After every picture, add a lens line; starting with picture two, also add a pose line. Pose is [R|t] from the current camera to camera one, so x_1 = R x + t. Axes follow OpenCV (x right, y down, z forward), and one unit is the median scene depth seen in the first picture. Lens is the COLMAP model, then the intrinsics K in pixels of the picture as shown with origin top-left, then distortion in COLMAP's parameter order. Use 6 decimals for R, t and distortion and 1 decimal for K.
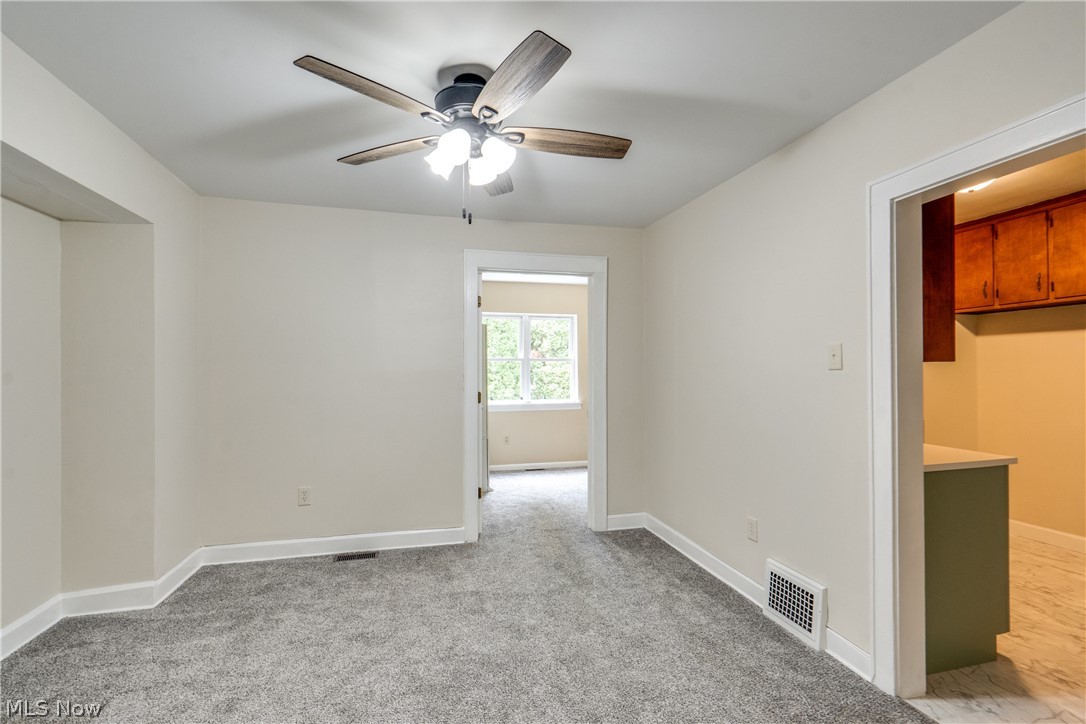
lens RADIAL K [[498.5, 0, 550.8], [0, 498.5, 368.7], [0, 0, 1]] dist [-0.000557, 0.000935]
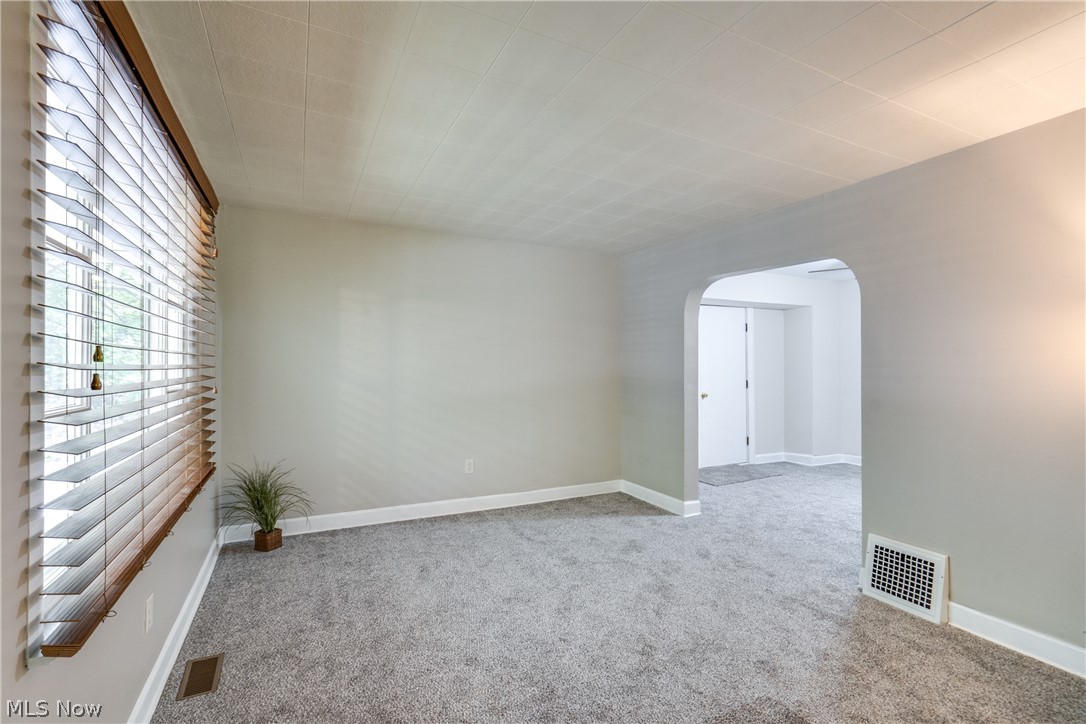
lens RADIAL K [[501.4, 0, 543.0], [0, 501.4, 362.0], [0, 0, 1]] dist [-0.001626, 0.000567]
pose [[0.207671, -0.005432, -0.978184, 1.083820], [0.002500, 0.999984, -0.005022, -0.012665], [0.978196, -0.001403, 0.207681, -0.643711]]
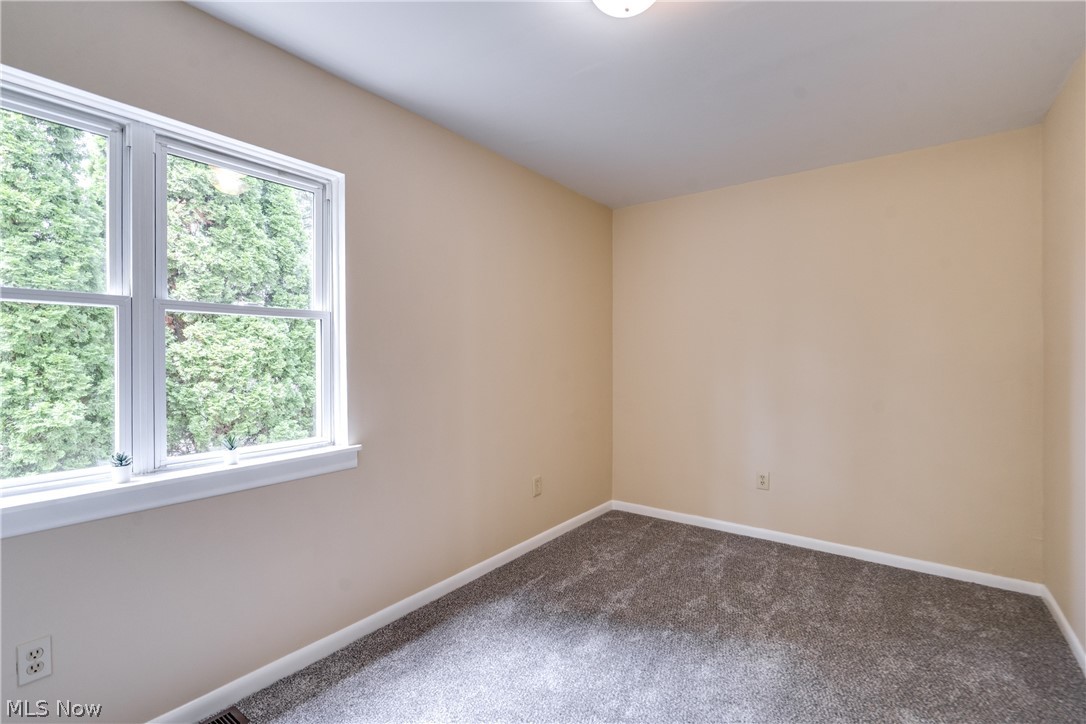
lens RADIAL K [[502.4, 0, 539.8], [0, 502.4, 357.5], [0, 0, 1]] dist [-0.001302, 0.000023]
pose [[0.791184, 0.000709, 0.611578, -0.097072], [-0.004578, 0.999978, 0.004763, 0.015852], [-0.611562, -0.006568, 0.791169, 1.396443]]
